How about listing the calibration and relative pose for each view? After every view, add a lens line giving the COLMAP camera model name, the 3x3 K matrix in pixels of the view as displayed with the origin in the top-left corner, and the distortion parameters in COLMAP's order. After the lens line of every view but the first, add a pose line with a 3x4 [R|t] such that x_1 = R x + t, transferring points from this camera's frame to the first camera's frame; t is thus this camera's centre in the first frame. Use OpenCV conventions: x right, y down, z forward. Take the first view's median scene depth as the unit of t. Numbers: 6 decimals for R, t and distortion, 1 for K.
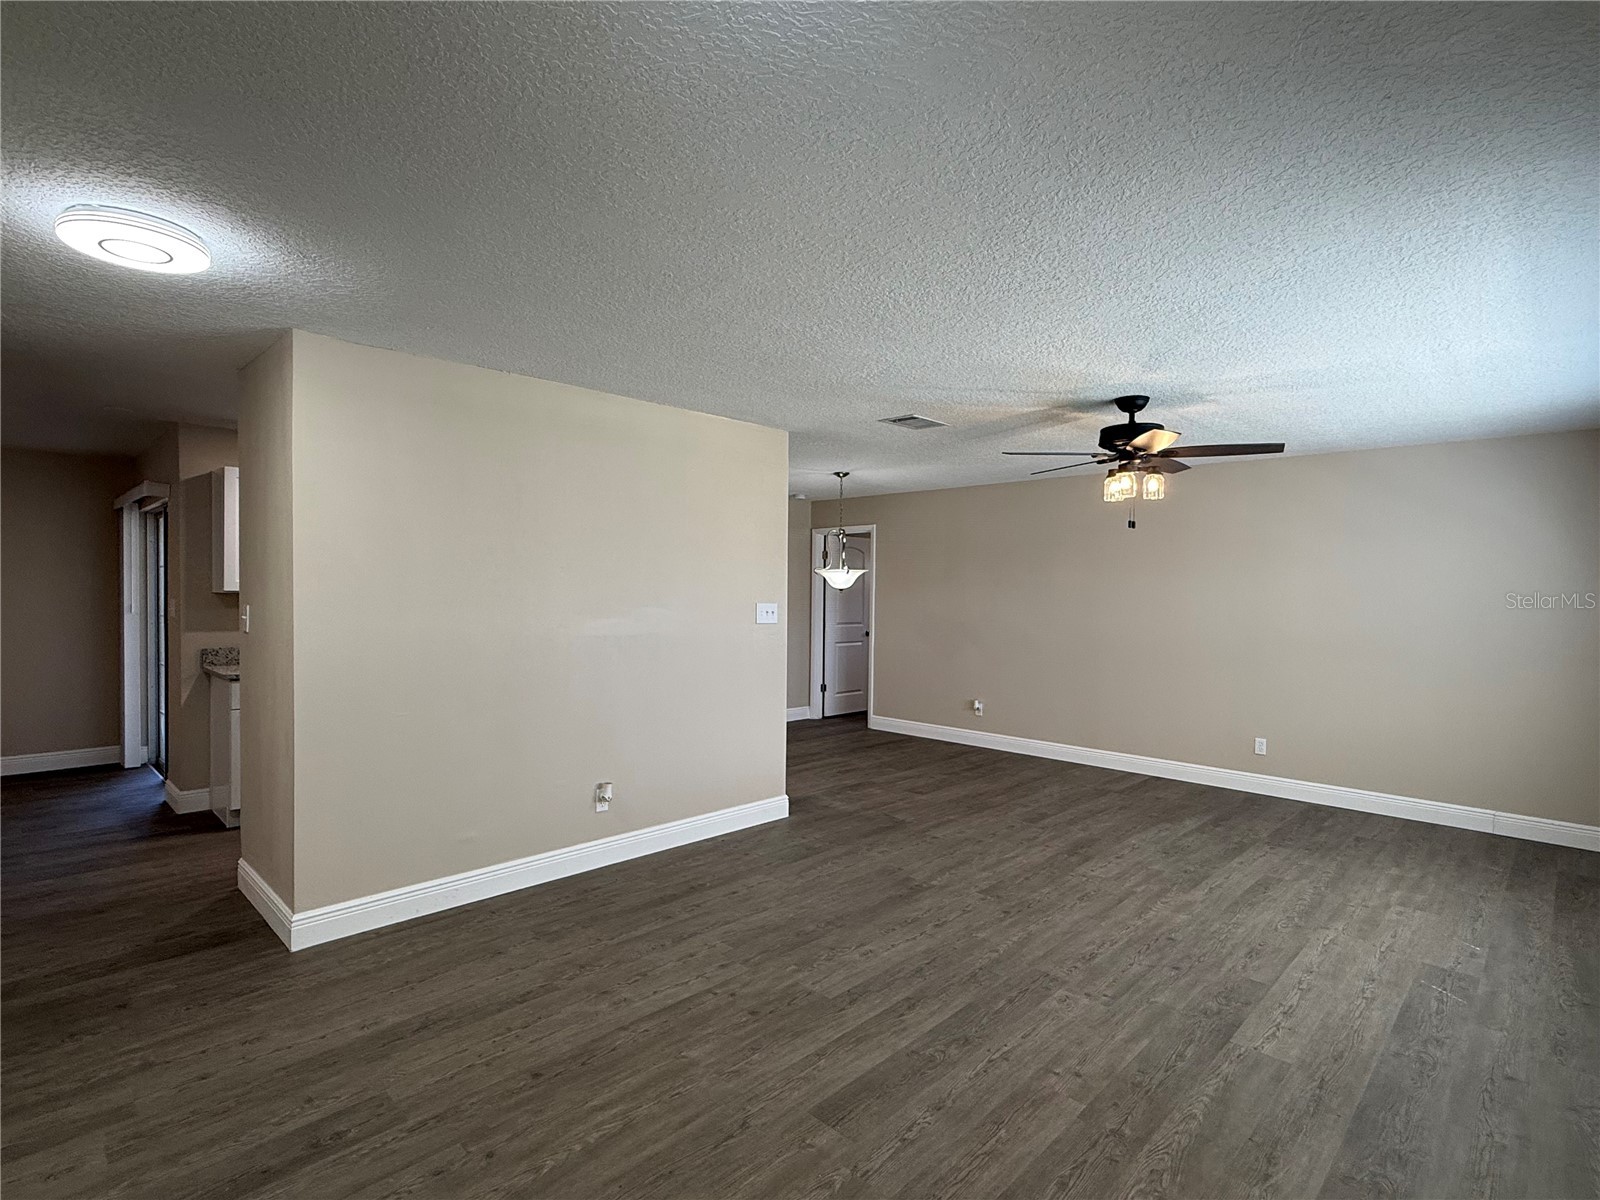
lens RADIAL K [[796.1, 0, 800.0], [0, 796.1, 600.0], [0, 0, 1]] dist [-0.012822, -0.000773]
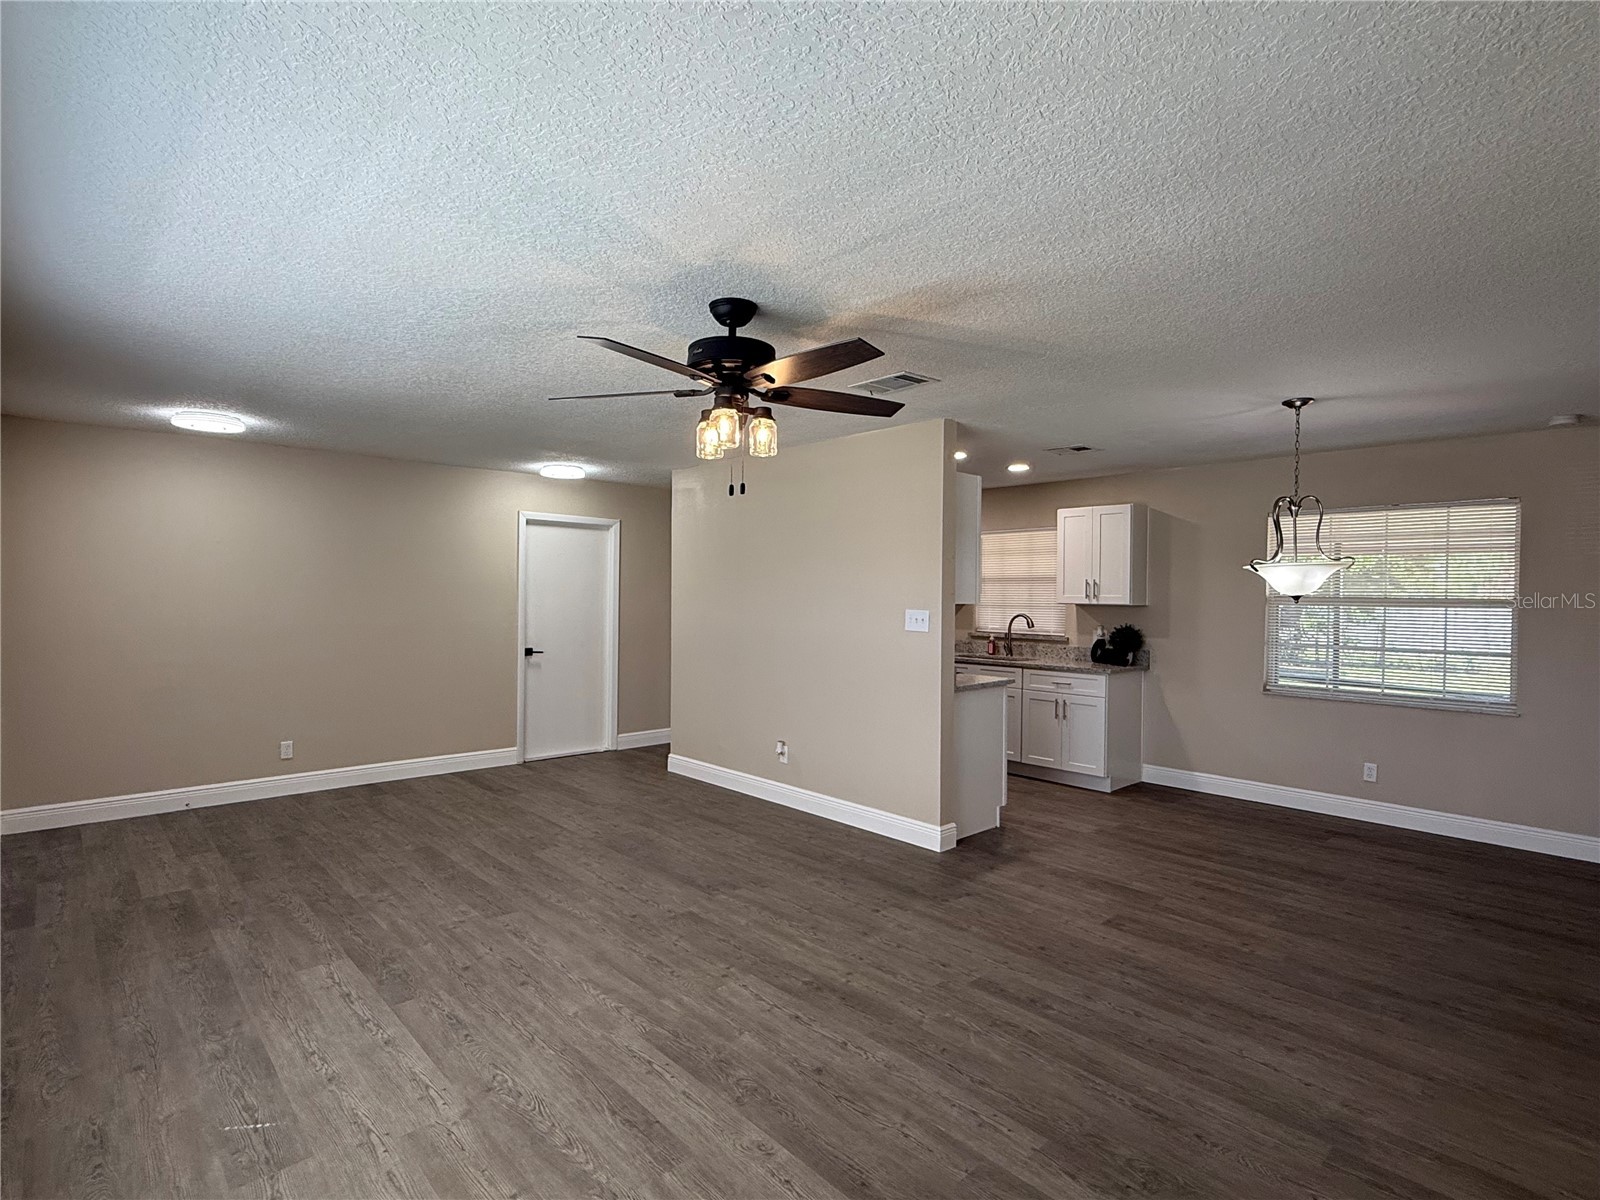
lens RADIAL K [[796.1, 0, 800.0], [0, 796.1, 600.0], [0, 0, 1]] dist [-0.012822, -0.000773]
pose [[-0.027828, -0.000215, -0.999613, 1.210320], [-0.028296, 0.999599, 0.000573, -0.006186], [0.999212, 0.028301, -0.027823, 1.191980]]
